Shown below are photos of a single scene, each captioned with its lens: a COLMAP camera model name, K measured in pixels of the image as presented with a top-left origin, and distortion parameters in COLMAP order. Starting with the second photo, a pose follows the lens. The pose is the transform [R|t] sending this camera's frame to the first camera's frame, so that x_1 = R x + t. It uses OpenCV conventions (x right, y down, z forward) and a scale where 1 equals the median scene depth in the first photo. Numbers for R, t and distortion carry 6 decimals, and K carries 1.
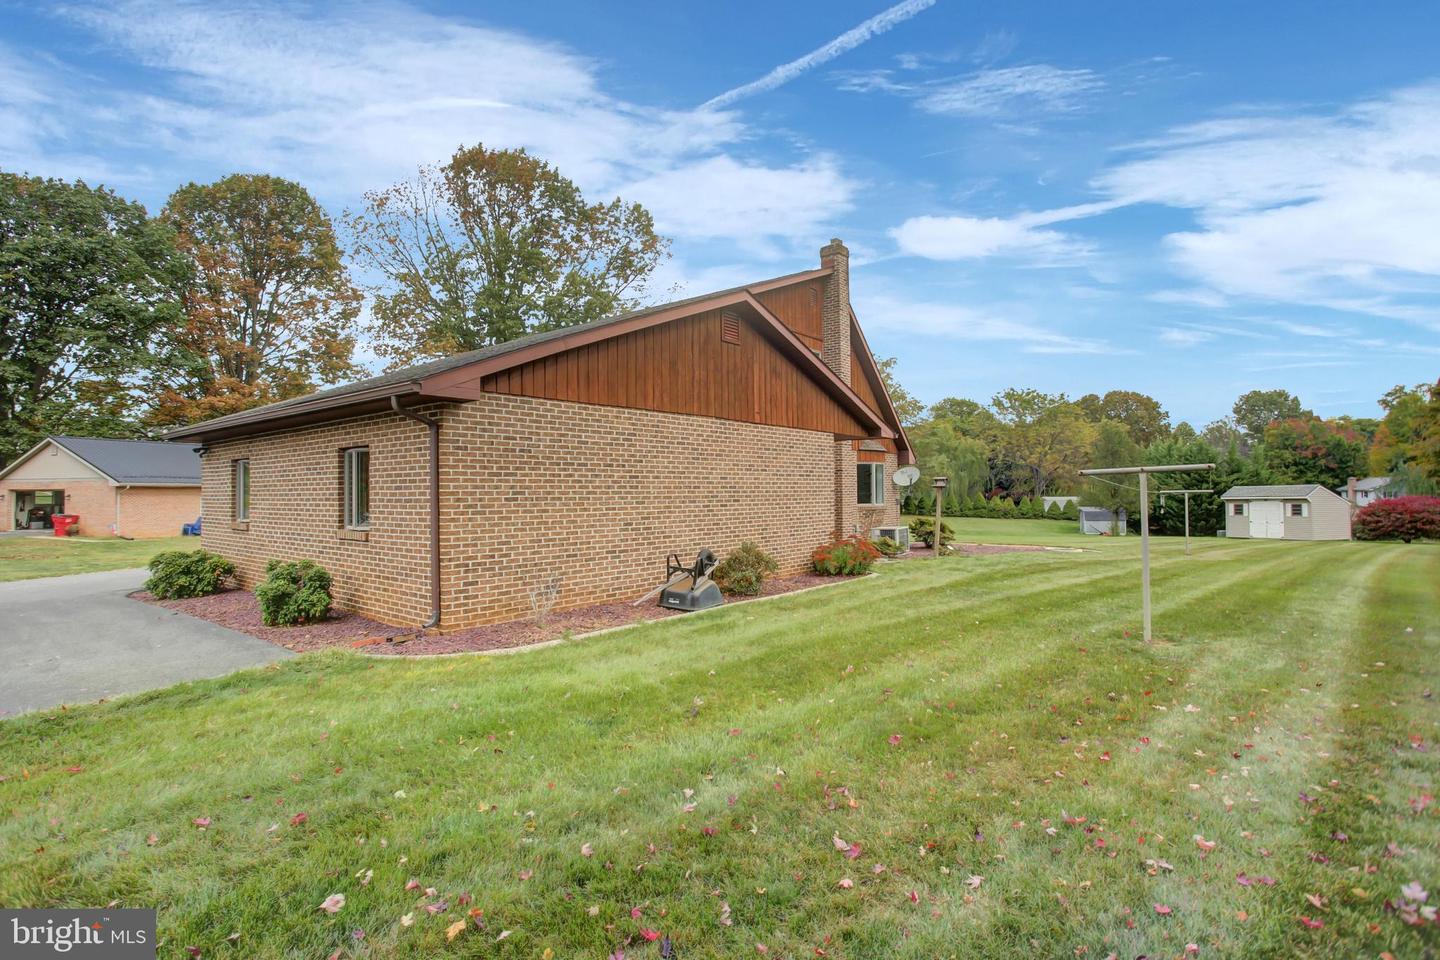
lens RADIAL K [[706.8, 0, 756.7], [0, 706.8, 461.1], [0, 0, 1]] dist [0.000912, 0.001623]
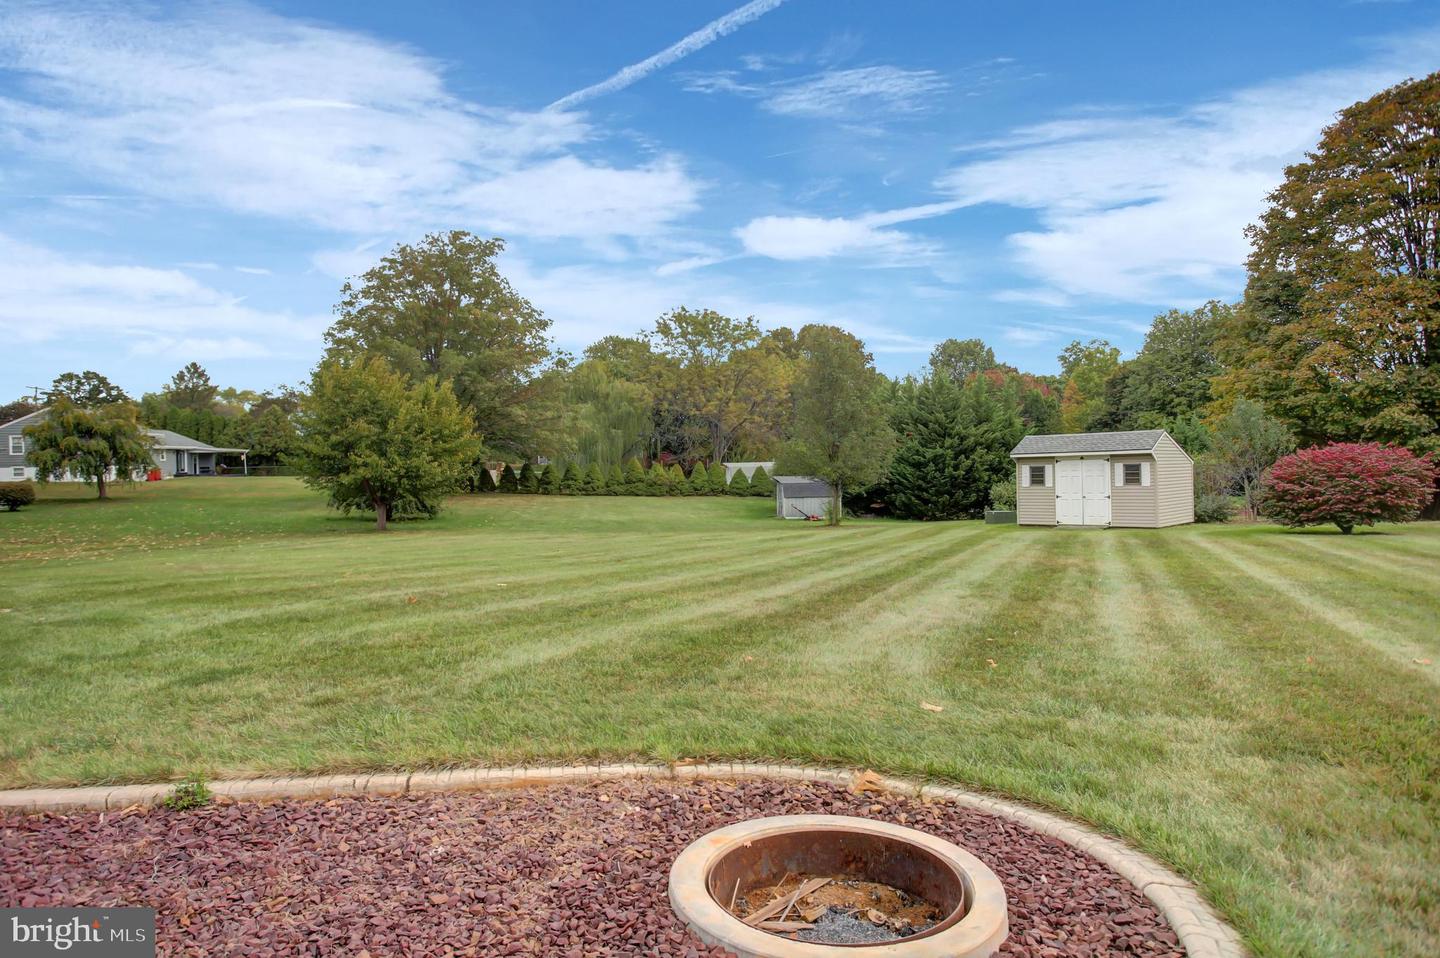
lens RADIAL K [[860.5, 0, 720.0], [0, 860.5, 479.0], [0, 0, 1]] dist [-0.000386, -0.000062]
pose [[0.929268, -0.020517, 0.368837, 0.092048], [-0.002490, 0.998086, 0.061793, 0.014318], [-0.369399, -0.058340, 0.927438, 0.223895]]
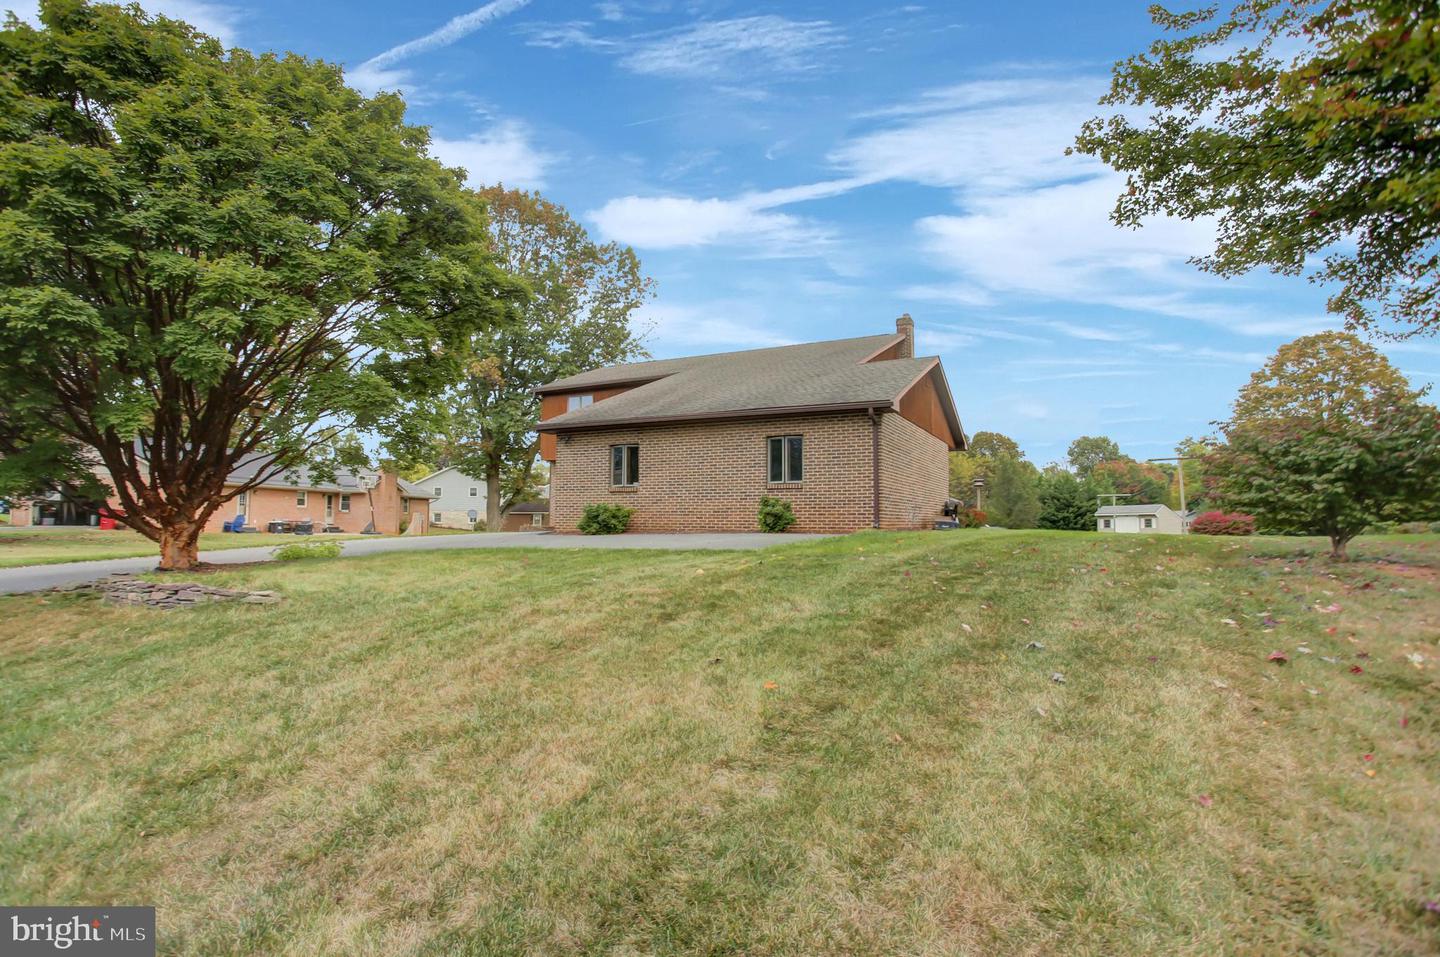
lens RADIAL K [[706.8, 0, 756.7], [0, 706.8, 459.6], [0, 0, 1]] dist [0.000912, 0.001623]
pose [[0.980558, 0.030471, 0.193851, -0.104885], [-0.021452, 0.998595, -0.048453, 0.013783], [-0.195055, 0.043352, 0.979834, -0.078934]]
